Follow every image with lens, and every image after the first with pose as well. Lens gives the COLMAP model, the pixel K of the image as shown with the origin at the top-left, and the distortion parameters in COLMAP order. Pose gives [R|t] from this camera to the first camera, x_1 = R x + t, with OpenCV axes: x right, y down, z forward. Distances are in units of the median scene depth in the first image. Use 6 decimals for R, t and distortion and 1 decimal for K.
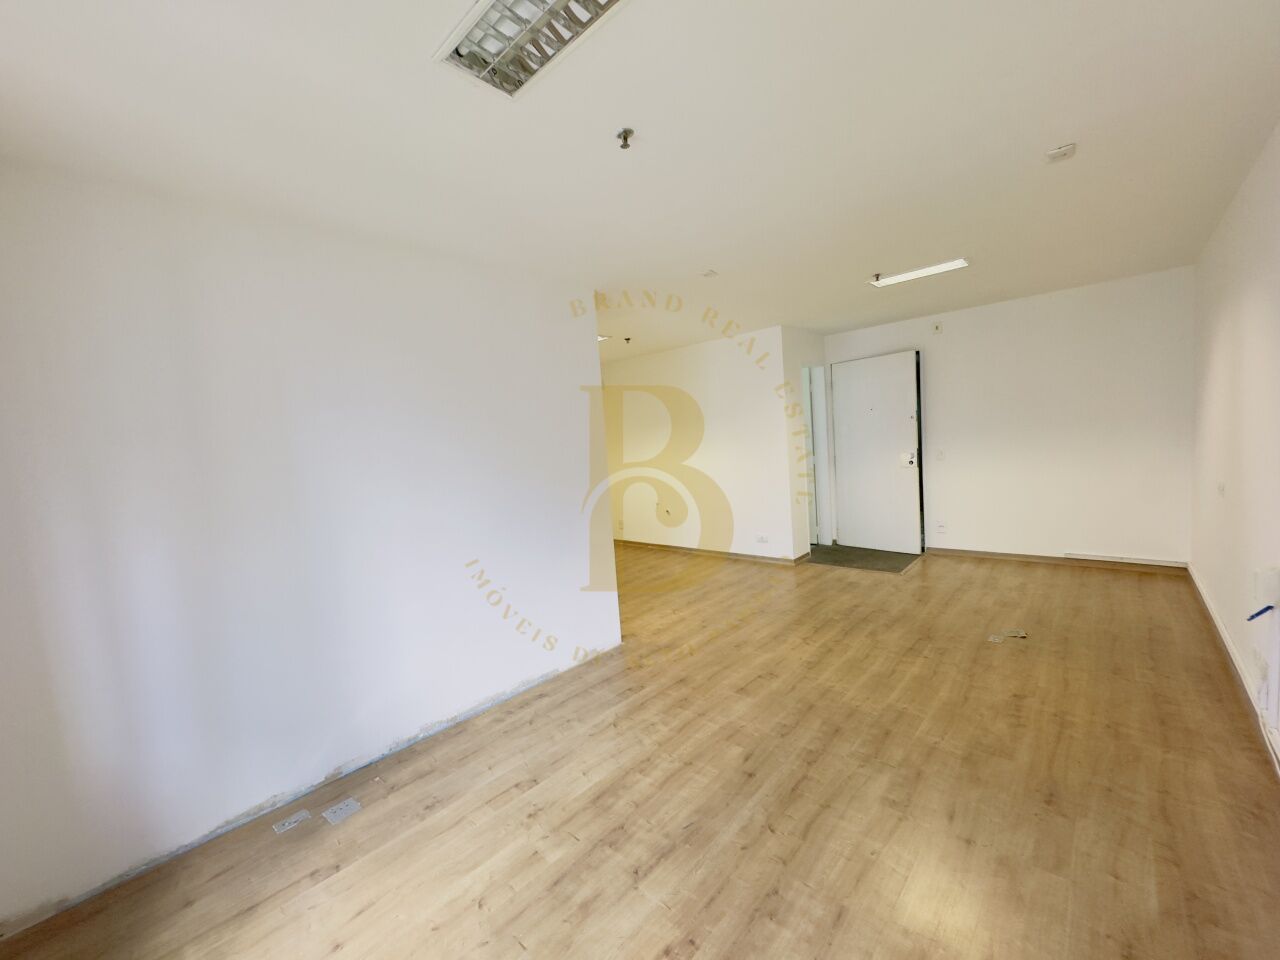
lens RADIAL K [[510.8, 0, 639.1], [0, 510.8, 480.6], [0, 0, 1]] dist [-0.003106, 0.000827]
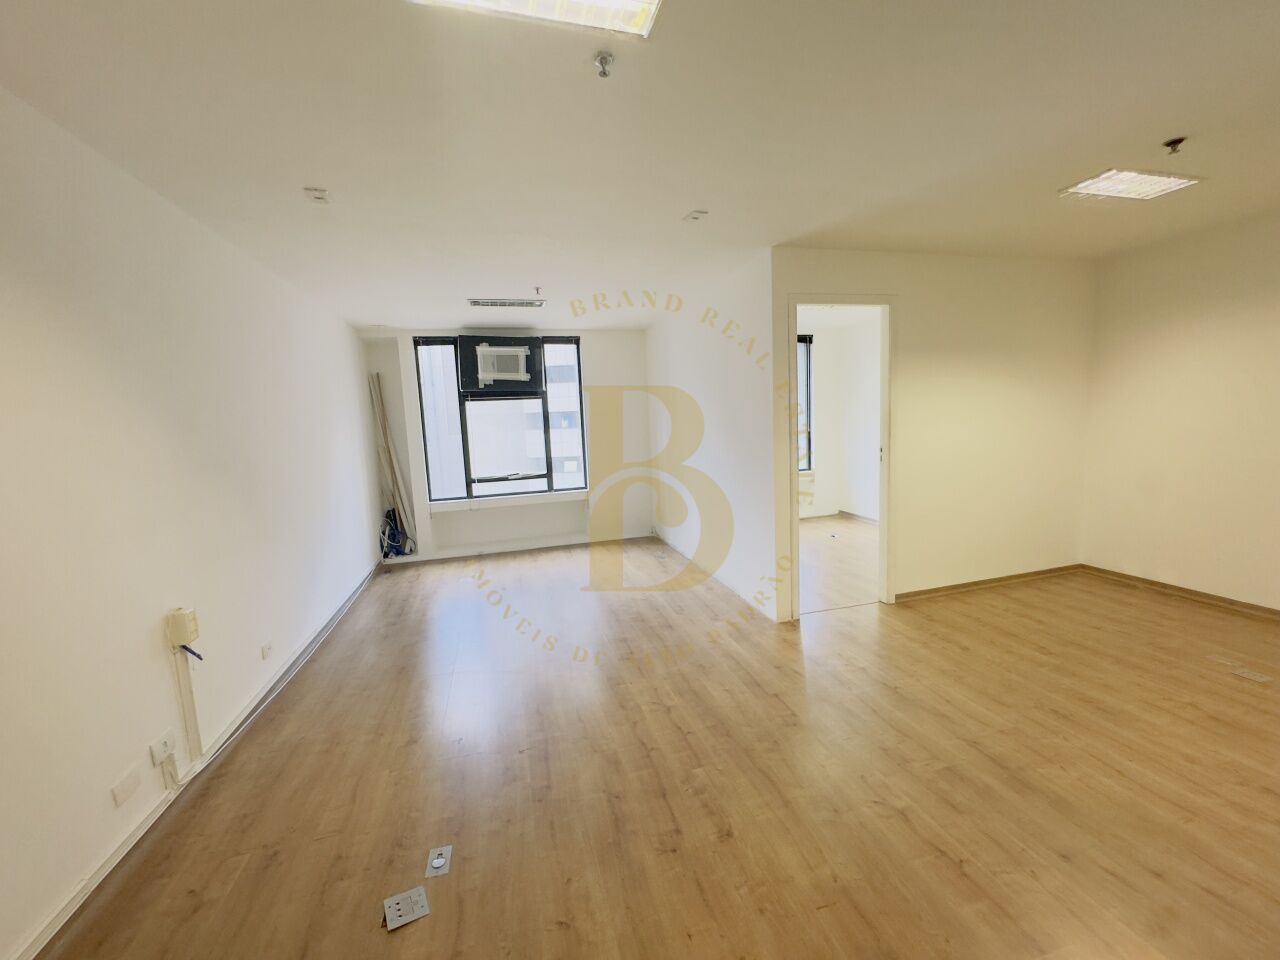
lens RADIAL K [[510.8, 0, 639.3], [0, 510.8, 480.6], [0, 0, 1]] dist [-0.003106, 0.000827]
pose [[-0.526363, 0.197522, -0.826999, 0.935019], [0.018130, 0.975028, 0.221339, -0.176687], [0.850067, 0.101511, -0.516800, 1.386069]]
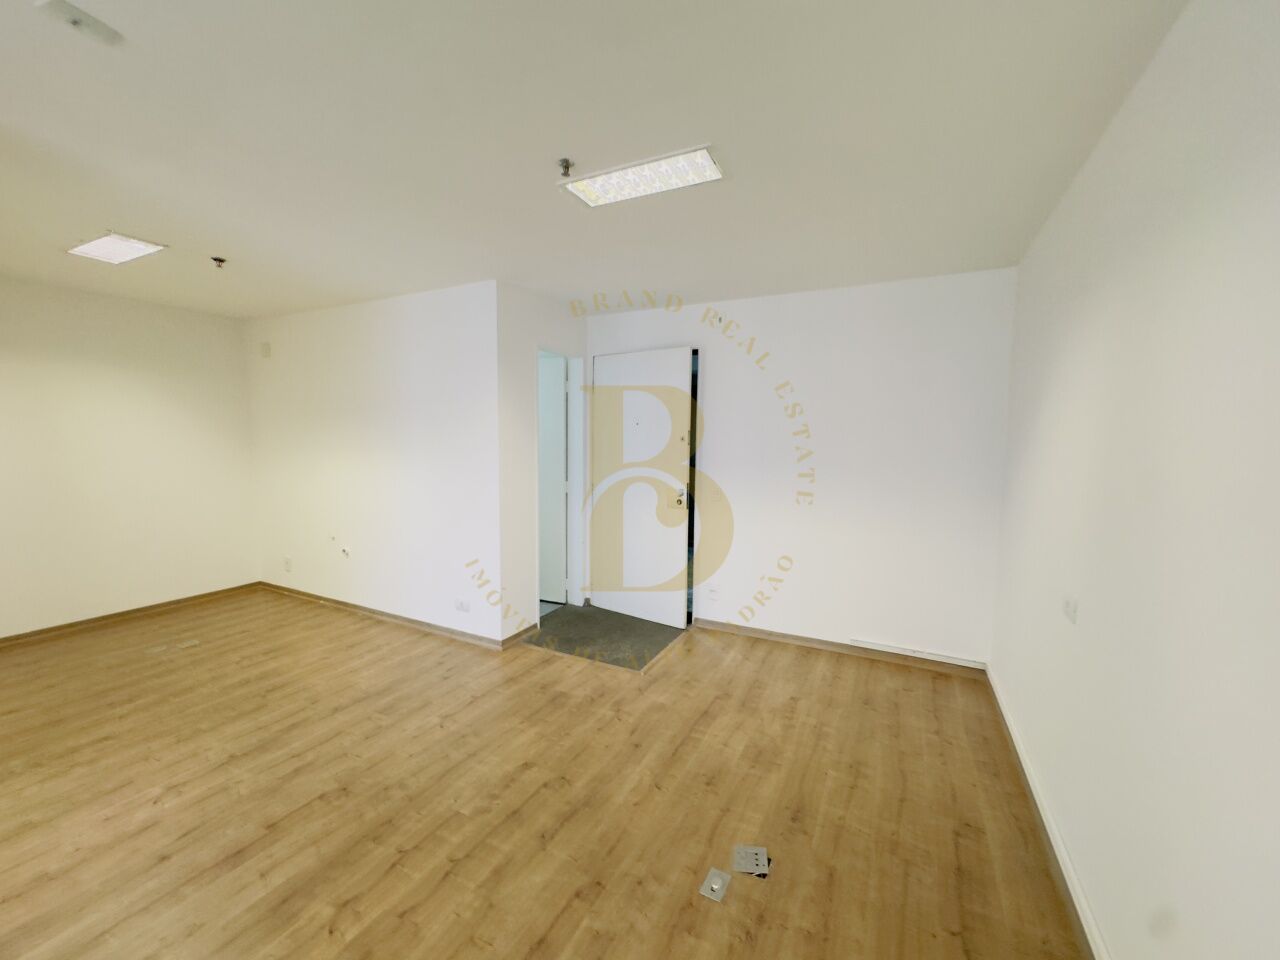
lens RADIAL K [[510.8, 0, 639.6], [0, 510.8, 478.9], [0, 0, 1]] dist [-0.003106, 0.000827]
pose [[0.960348, 0.064328, 0.271282, 0.455974], [-0.061117, 0.997925, -0.020279, -0.080674], [-0.272023, 0.002895, 0.962286, 0.519814]]
